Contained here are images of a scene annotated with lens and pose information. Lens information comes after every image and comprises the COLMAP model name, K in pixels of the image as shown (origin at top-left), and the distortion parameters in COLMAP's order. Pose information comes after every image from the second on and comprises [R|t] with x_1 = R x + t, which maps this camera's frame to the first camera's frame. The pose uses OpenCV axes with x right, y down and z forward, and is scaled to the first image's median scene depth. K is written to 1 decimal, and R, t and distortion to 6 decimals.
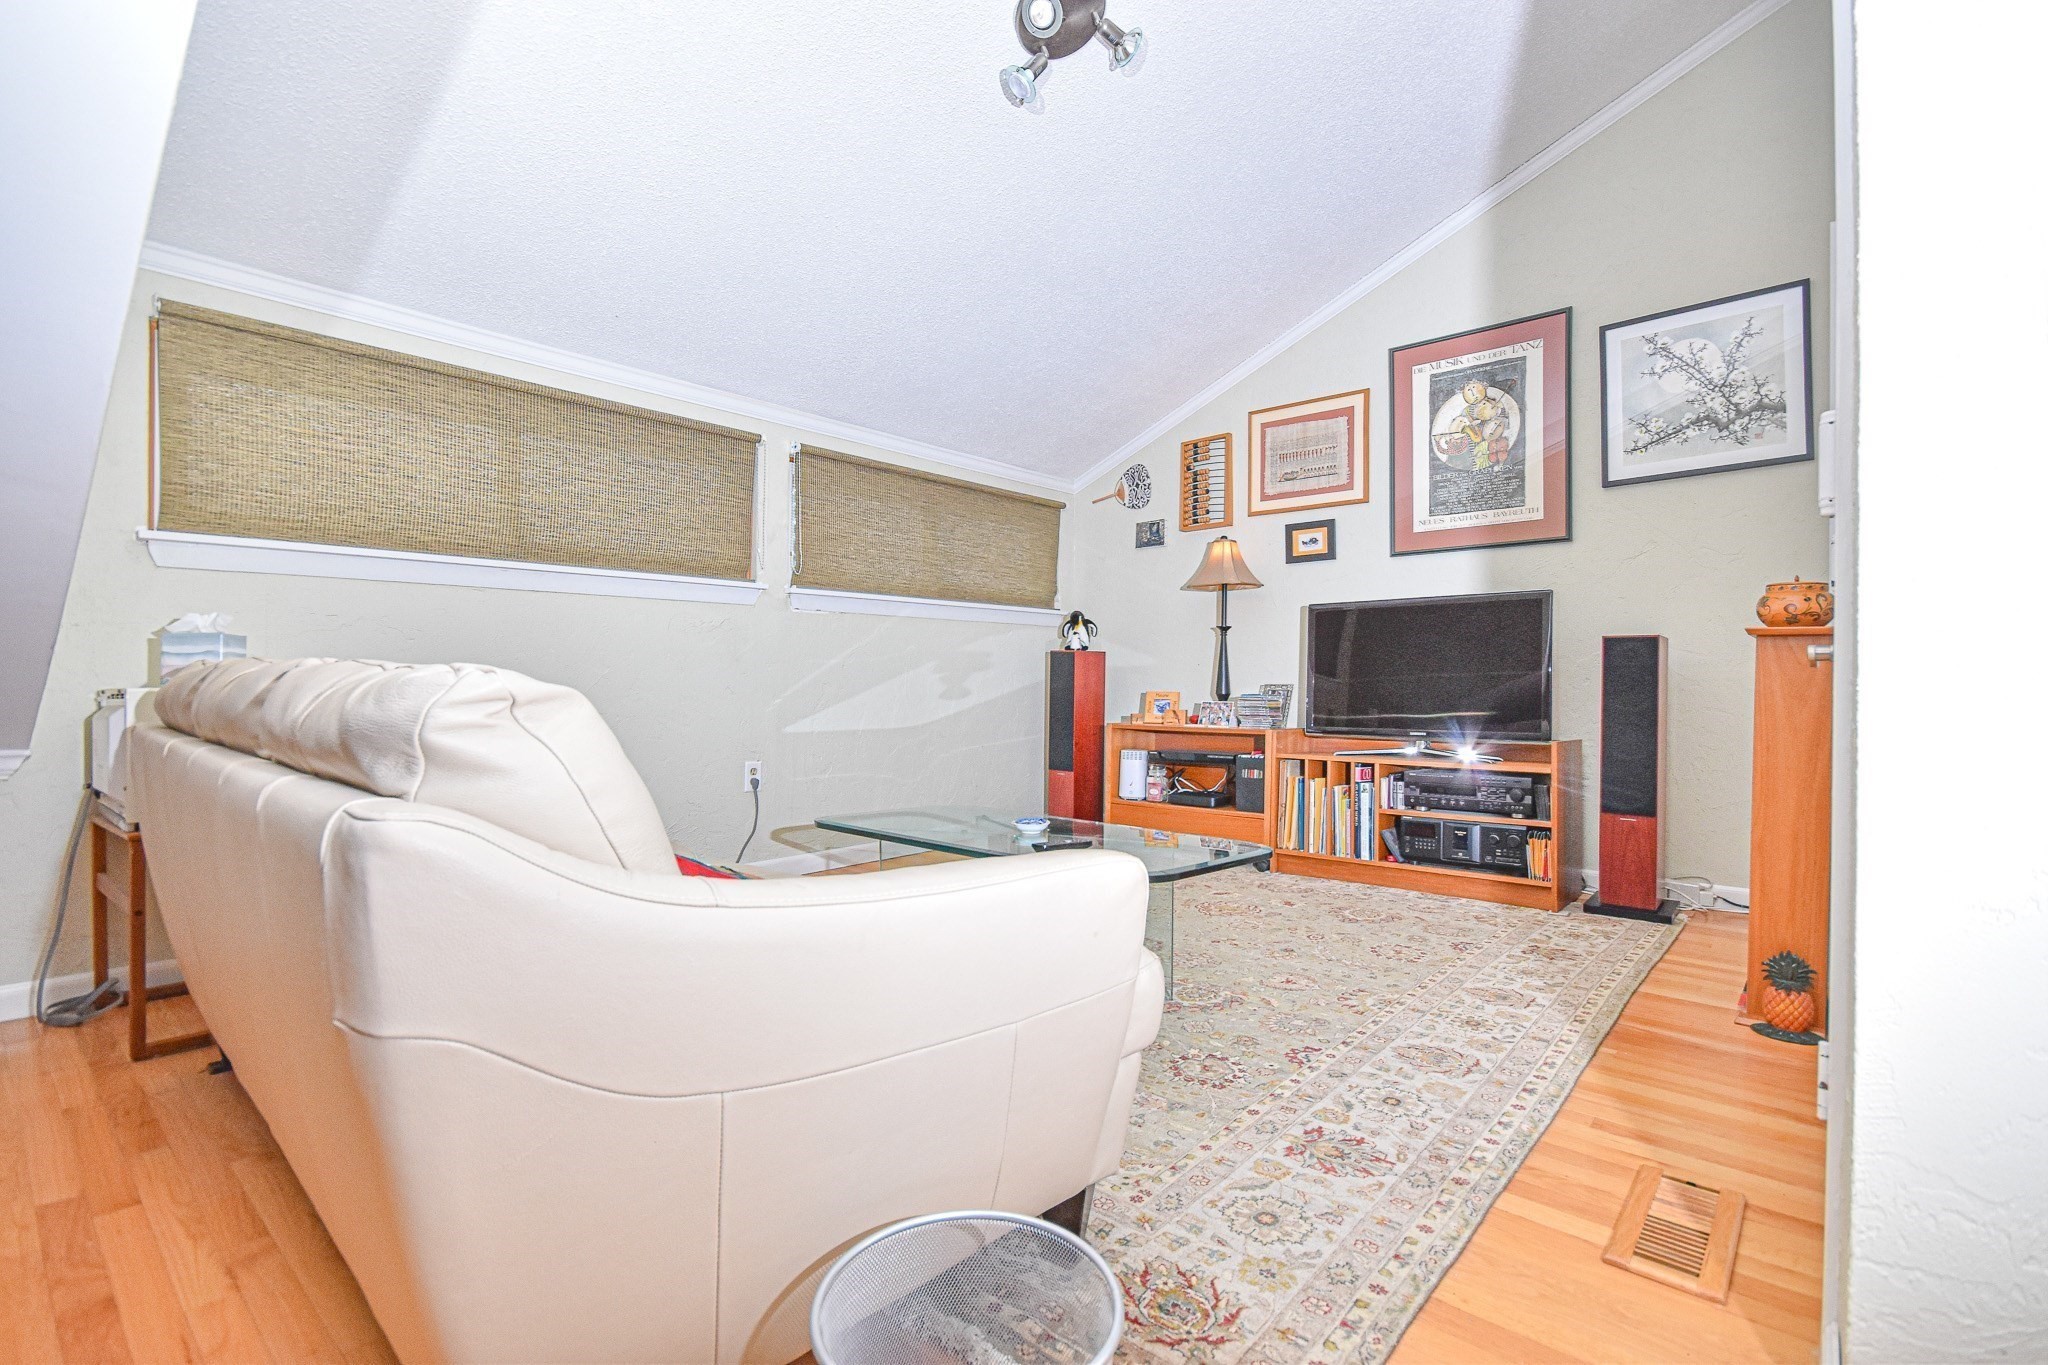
lens RADIAL K [[938.1, 0, 1023.0], [0, 938.1, 682.8], [0, 0, 1]] dist [0.005732, -0.008331]
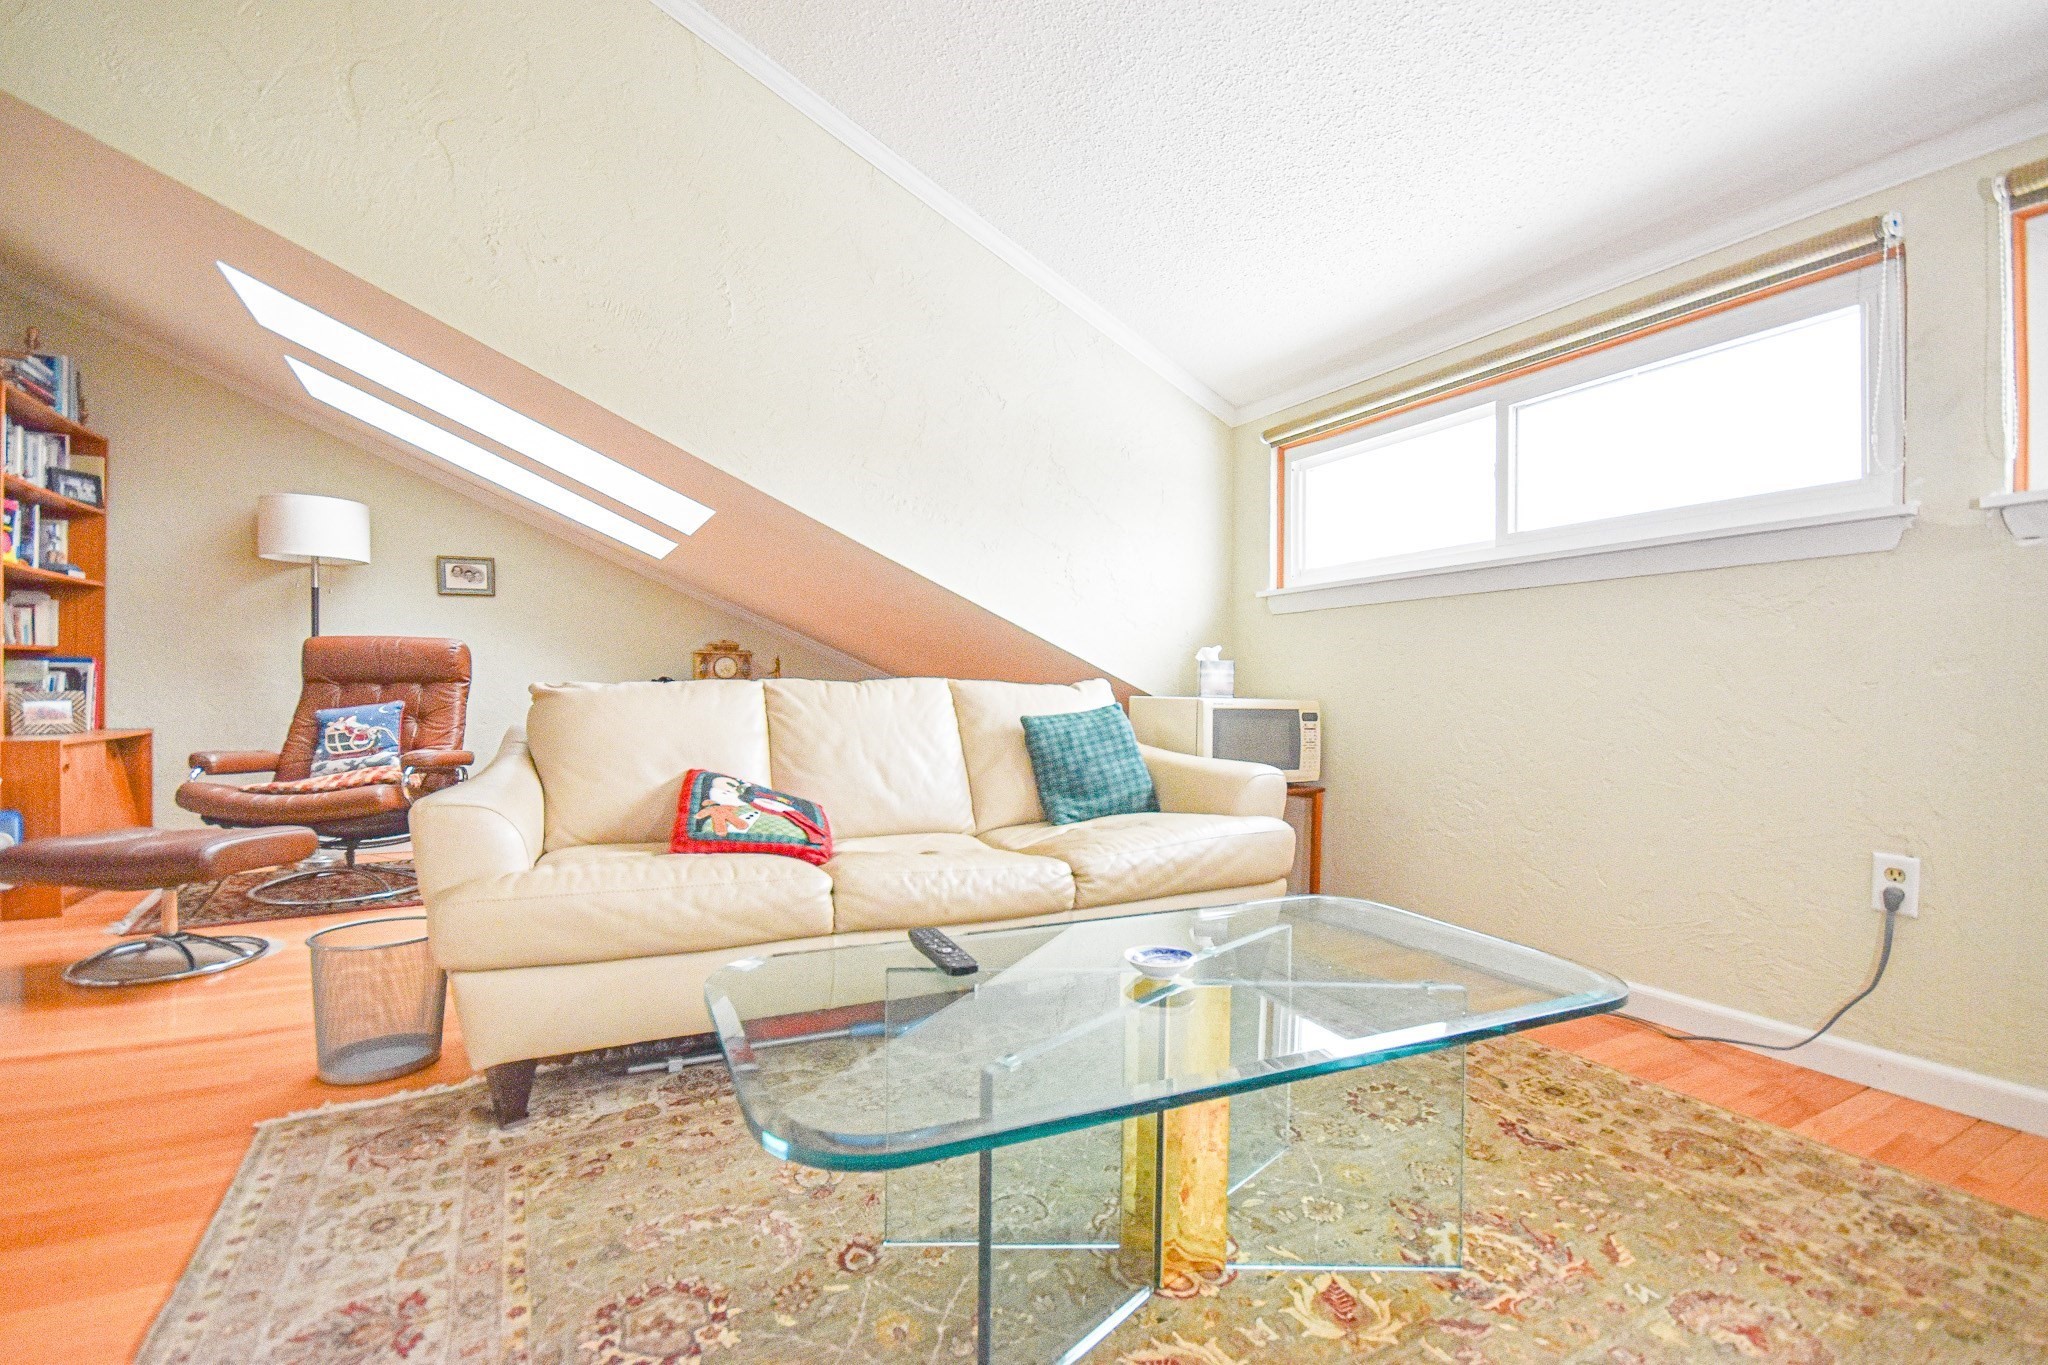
lens RADIAL K [[923.6, 0, 1036.4], [0, 923.6, 686.2], [0, 0, 1]] dist [0.008470, -0.006924]
pose [[-0.353044, -0.004379, -0.935596, 0.365187], [-0.008539, 0.999962, -0.001458, -0.003516], [0.935568, 0.007474, -0.353068, 0.776031]]
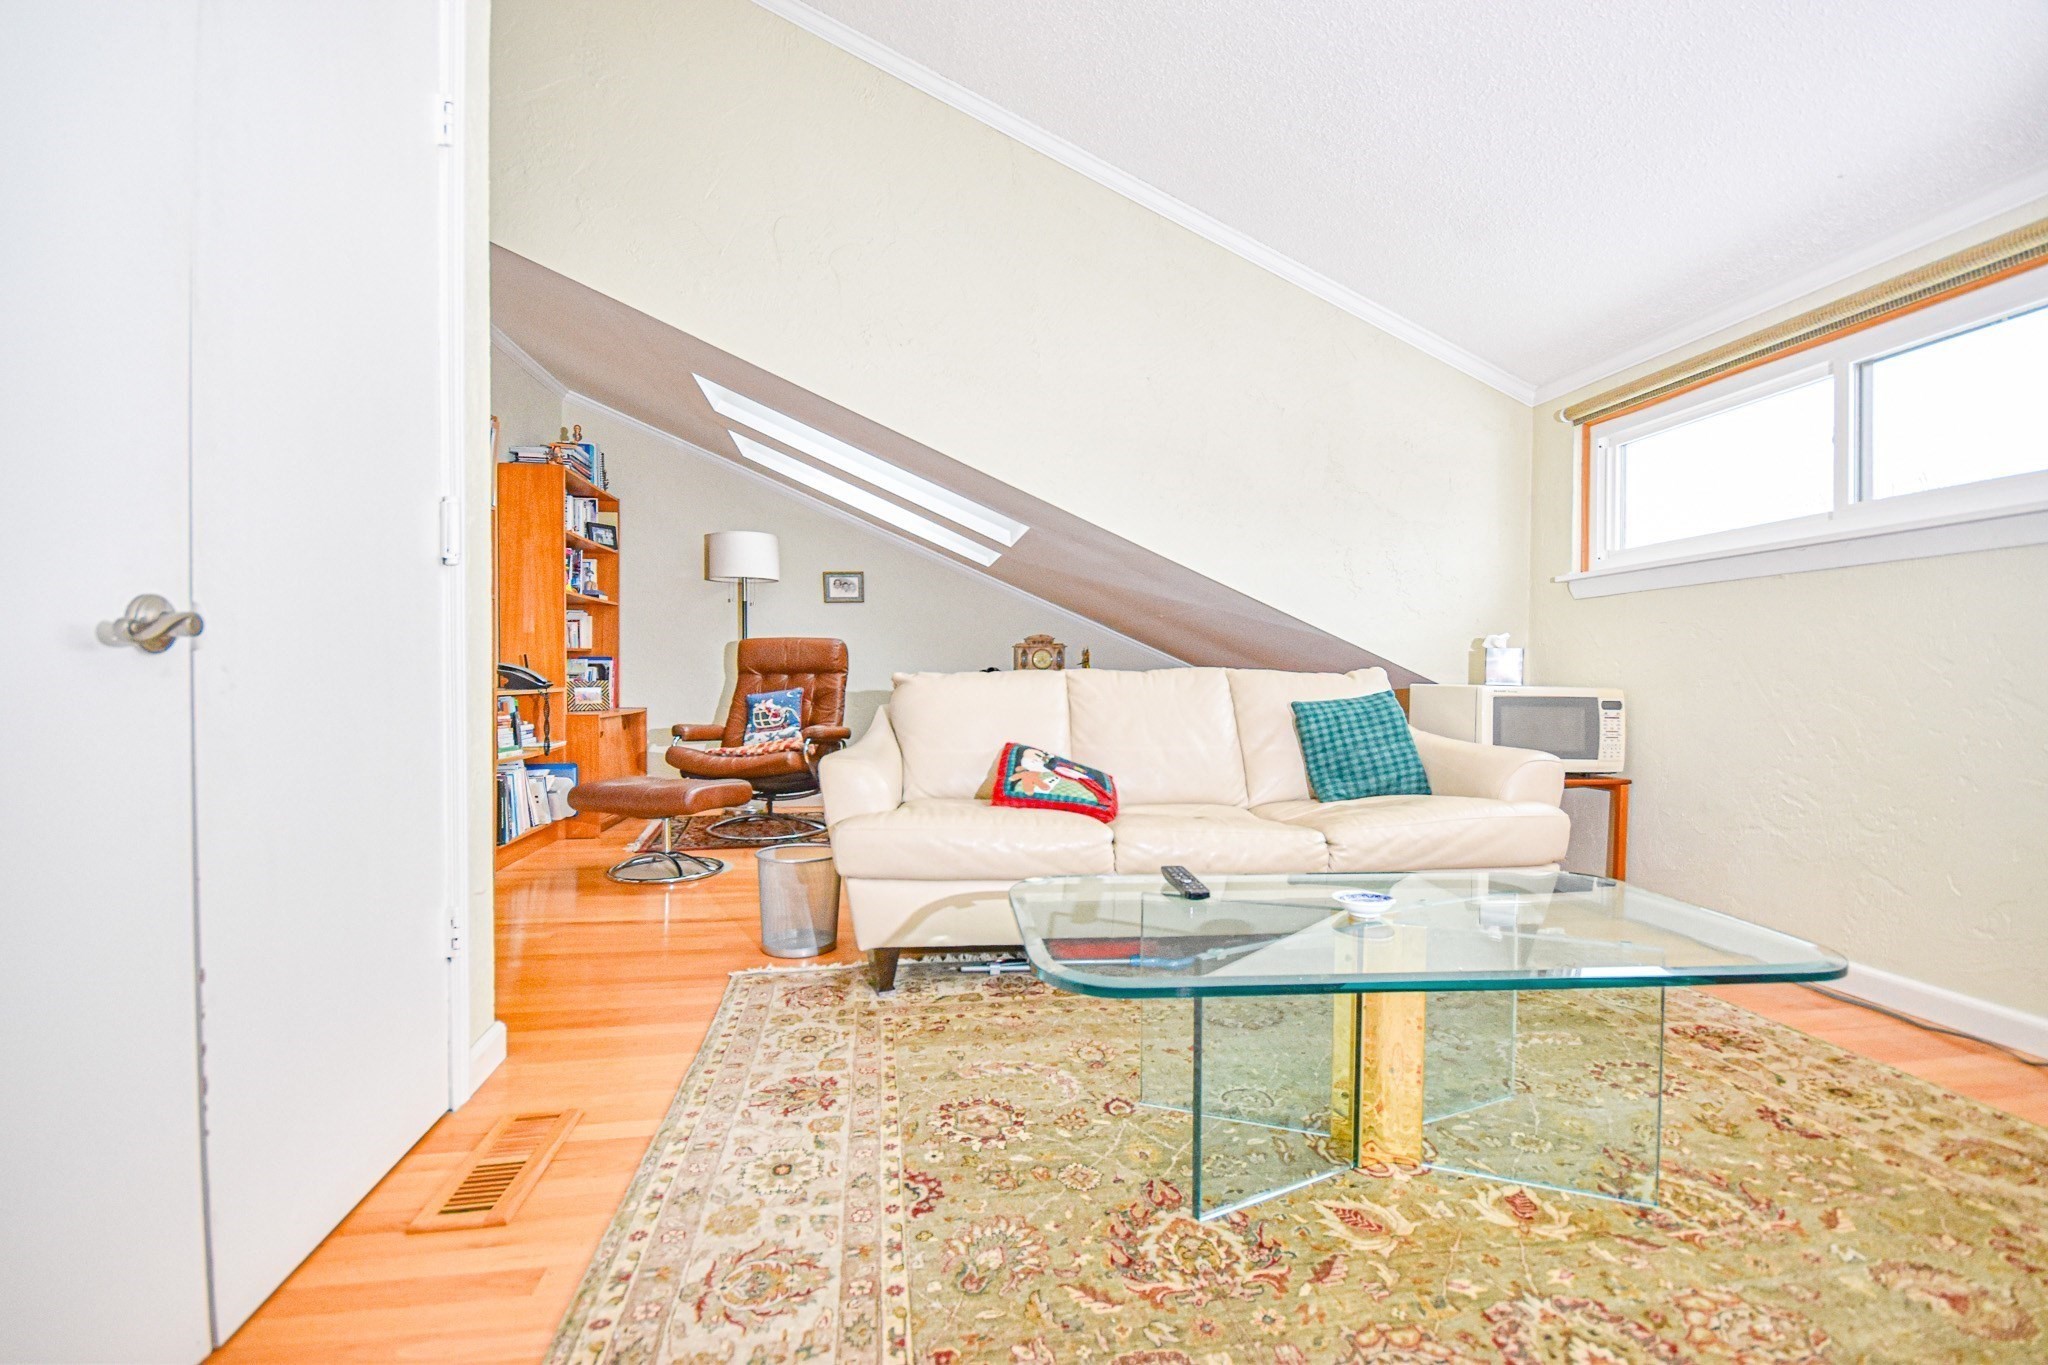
lens RADIAL K [[923.6, 0, 1028.4], [0, 923.6, 696.4], [0, 0, 1]] dist [0.008470, -0.006924]
pose [[-0.651818, 0.014469, -0.758237, 0.440703], [-0.005496, 0.999702, 0.023801, -0.003212], [0.758355, 0.019681, -0.651544, 0.857290]]
